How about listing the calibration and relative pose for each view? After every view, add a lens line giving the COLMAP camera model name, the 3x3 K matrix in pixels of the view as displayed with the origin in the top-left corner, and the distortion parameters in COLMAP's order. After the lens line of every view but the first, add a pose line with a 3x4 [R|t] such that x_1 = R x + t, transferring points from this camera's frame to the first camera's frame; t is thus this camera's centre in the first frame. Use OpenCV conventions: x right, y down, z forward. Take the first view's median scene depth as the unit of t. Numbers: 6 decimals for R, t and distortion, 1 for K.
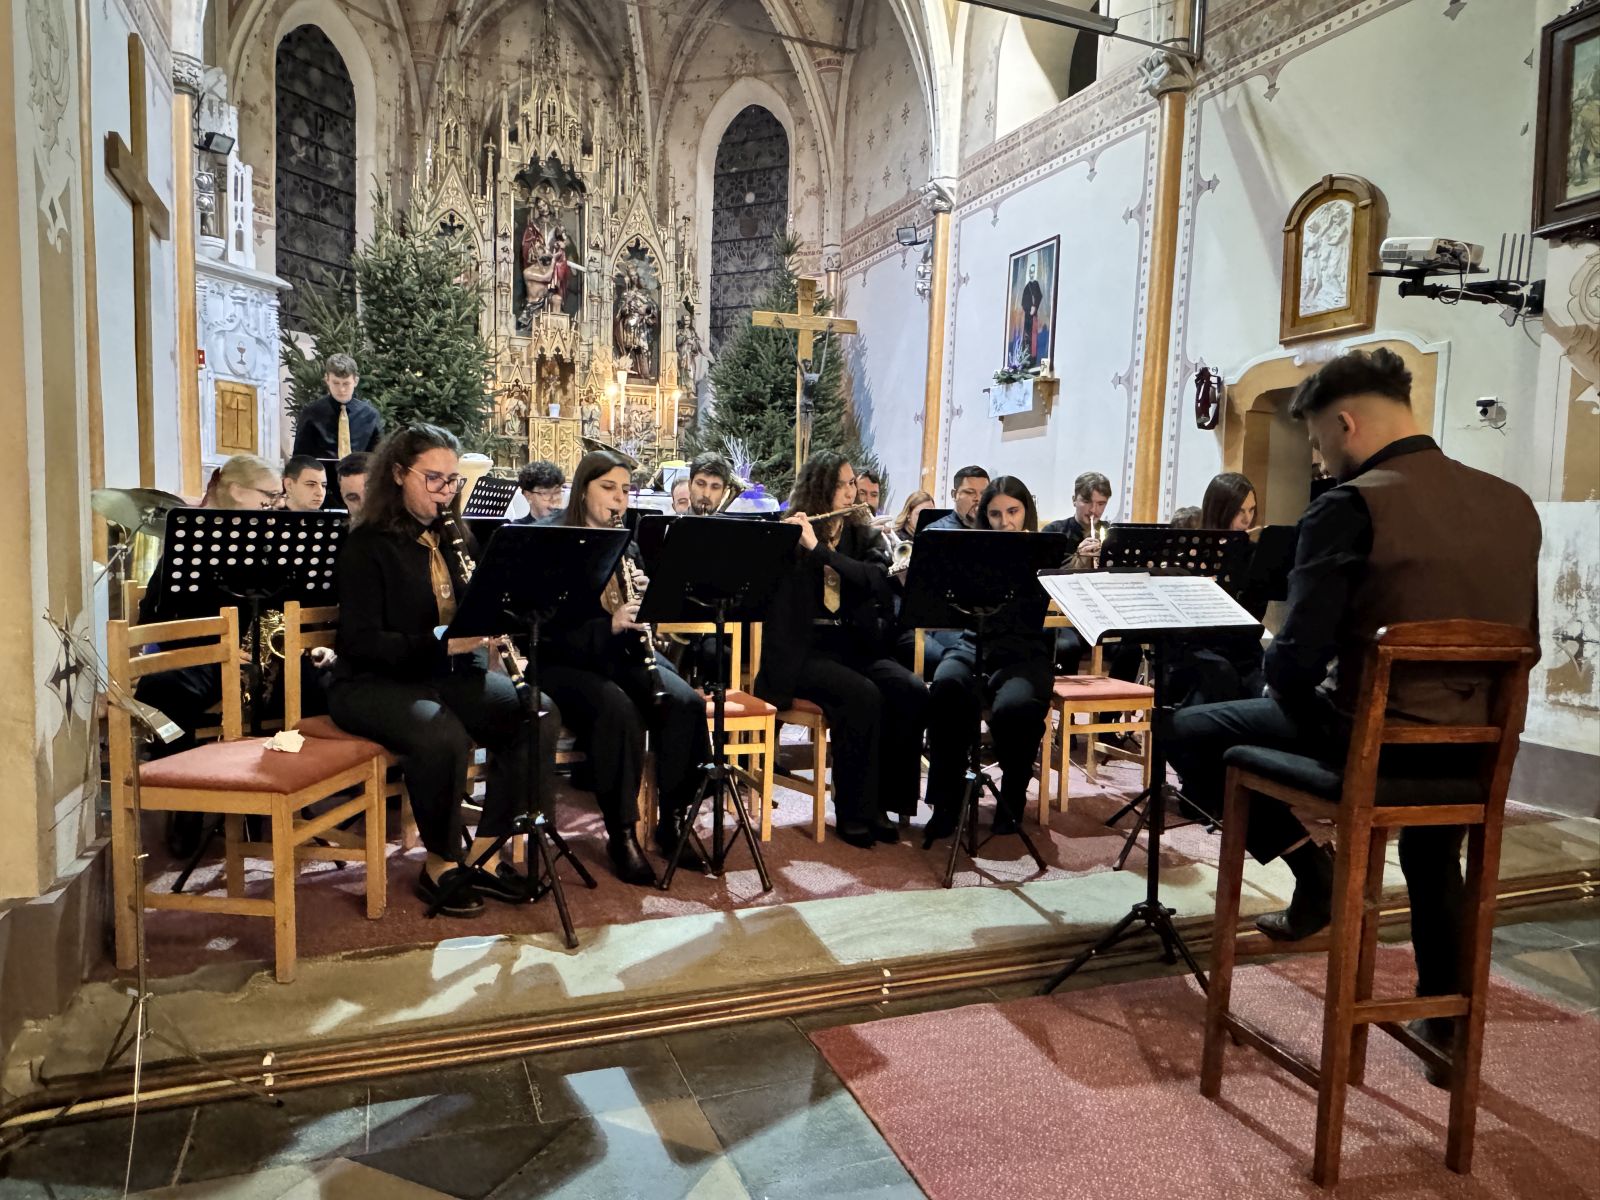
lens RADIAL K [[1075.0, 0, 801.7], [0, 1075.0, 603.2], [0, 0, 1]] dist [-0.006213, 0.005718]
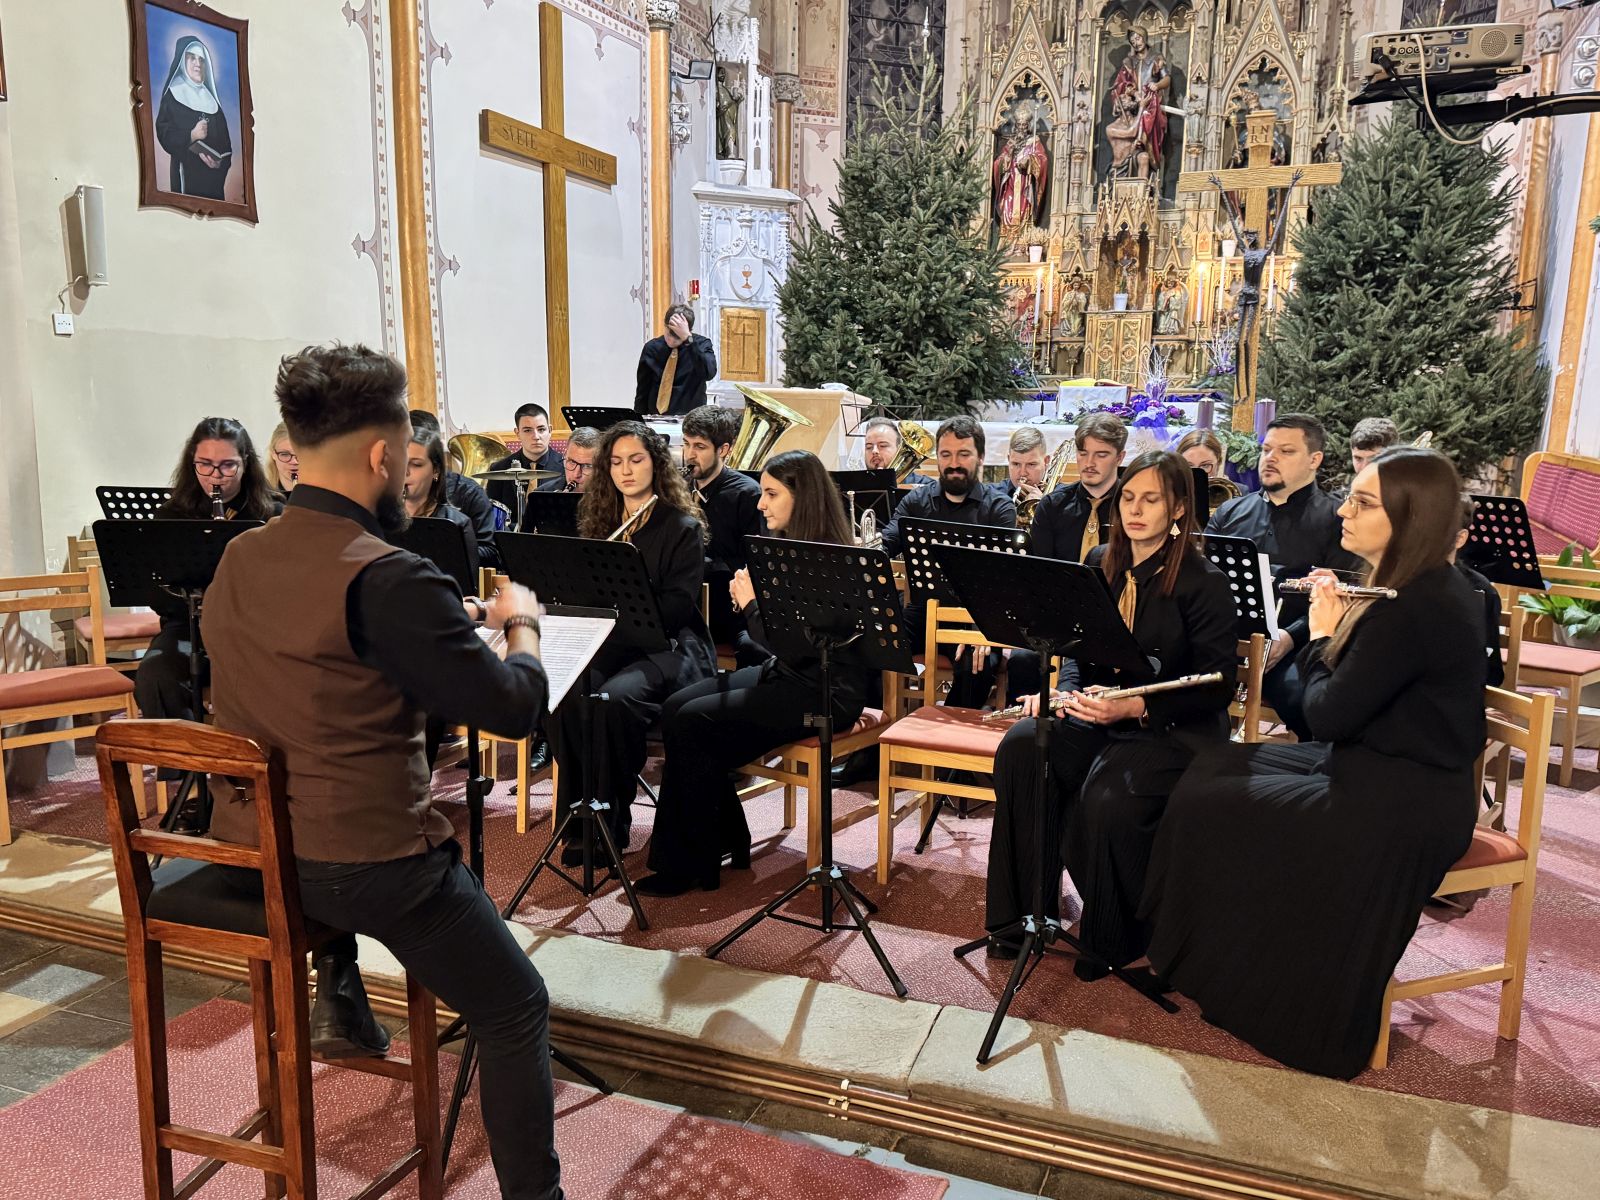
lens RADIAL K [[1314.3, 0, 793.4], [0, 1314.3, 604.0], [0, 0, 1]] dist [0.053559, -0.072275]
pose [[0.730146, 0.093363, -0.676883, 0.320172], [-0.043135, 0.994943, 0.090705, -0.035753], [0.681928, -0.037030, 0.730481, 0.104569]]
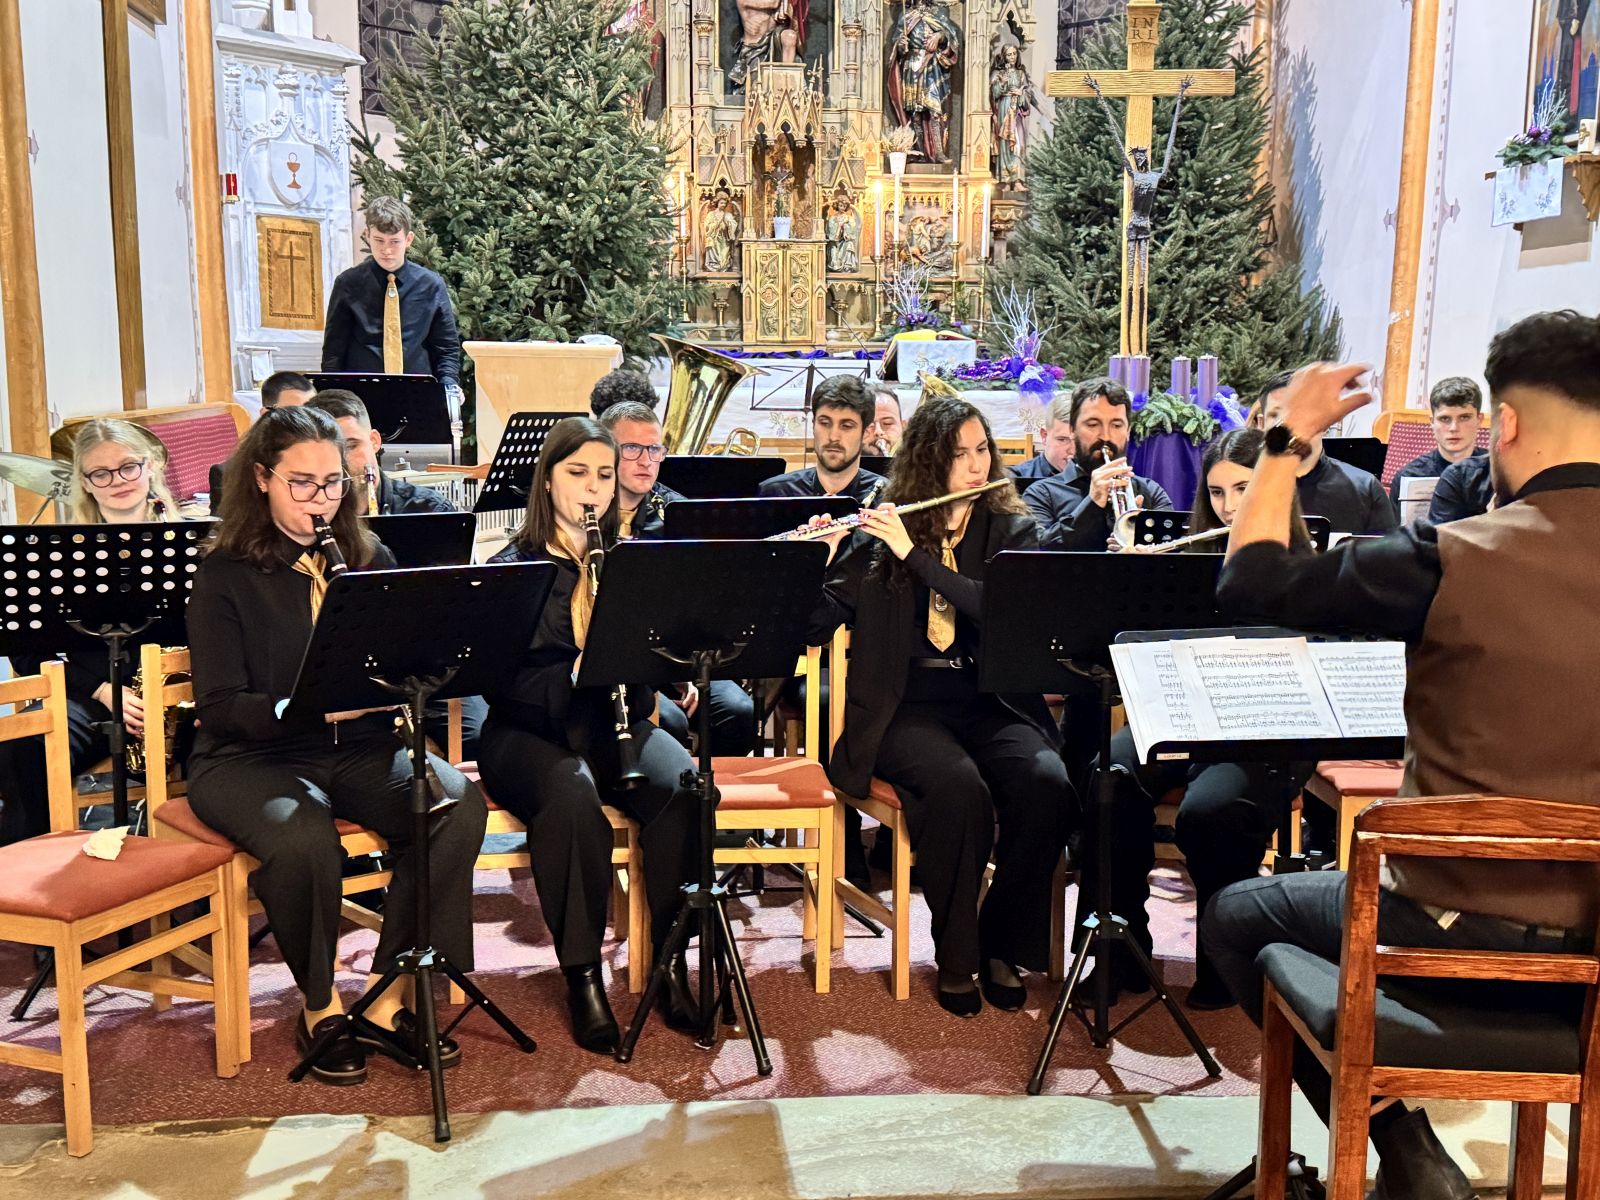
lens RADIAL K [[1864.3, 0, 815.0], [0, 1864.3, 602.2], [0, 0, 1]] dist [0.212851, -0.487010]
pose [[0.961225, 0.016325, -0.275282, 0.096990], [-0.000343, 0.998316, 0.058005, -0.031317], [0.275765, -0.055662, 0.959612, -0.040833]]
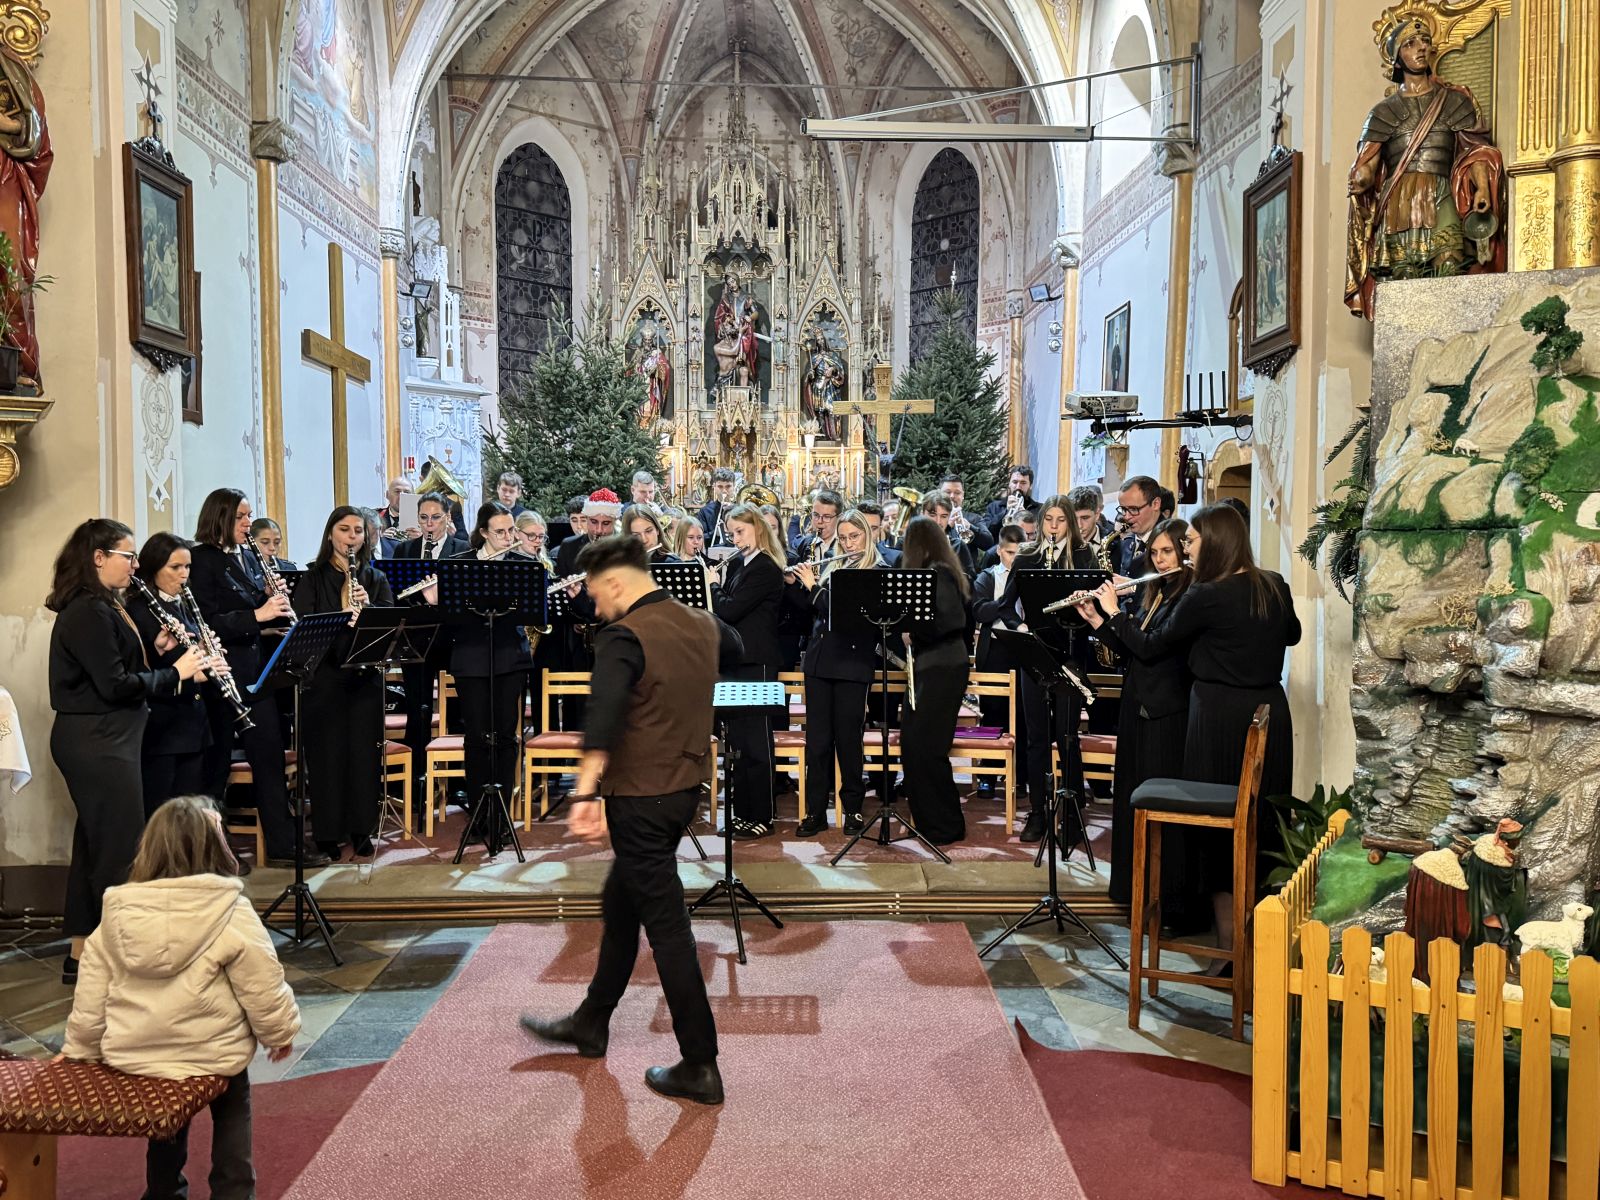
lens RADIAL K [[1344.0, 0, 792.8], [0, 1344.0, 594.6], [0, 0, 1]] dist [0.194737, -0.416315]
pose [[0.938482, -0.014856, -0.345009, 0.305873], [0.000553, 0.999138, -0.041517, -0.012710], [0.345328, 0.038772, 0.937681, -0.237996]]
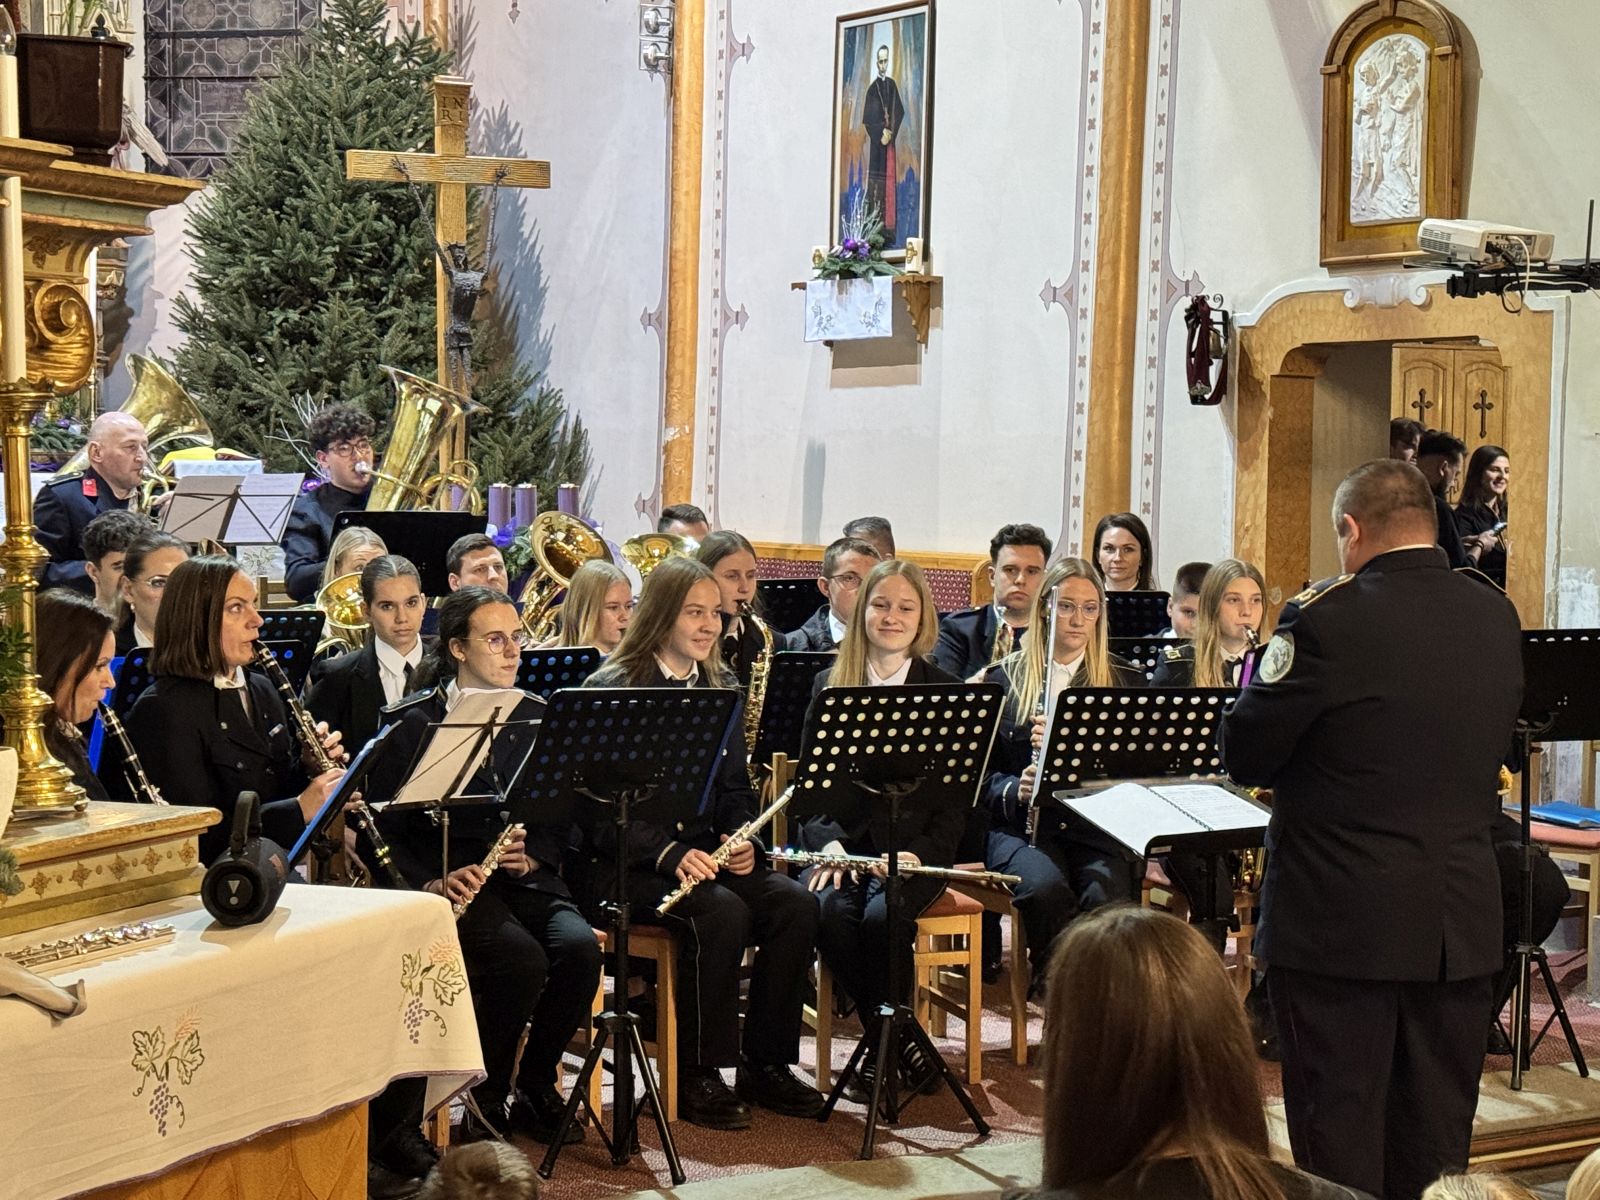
lens RADIAL K [[2965.8, 0, 798.6], [0, 2965.8, 601.9], [0, 0, 1]] dist [0.155930, -0.037588]
pose [[0.979472, -0.027040, 0.199757, -0.096440], [0.029121, 0.999548, -0.007486, -0.034250], [-0.199464, 0.013149, 0.979817, -0.317595]]
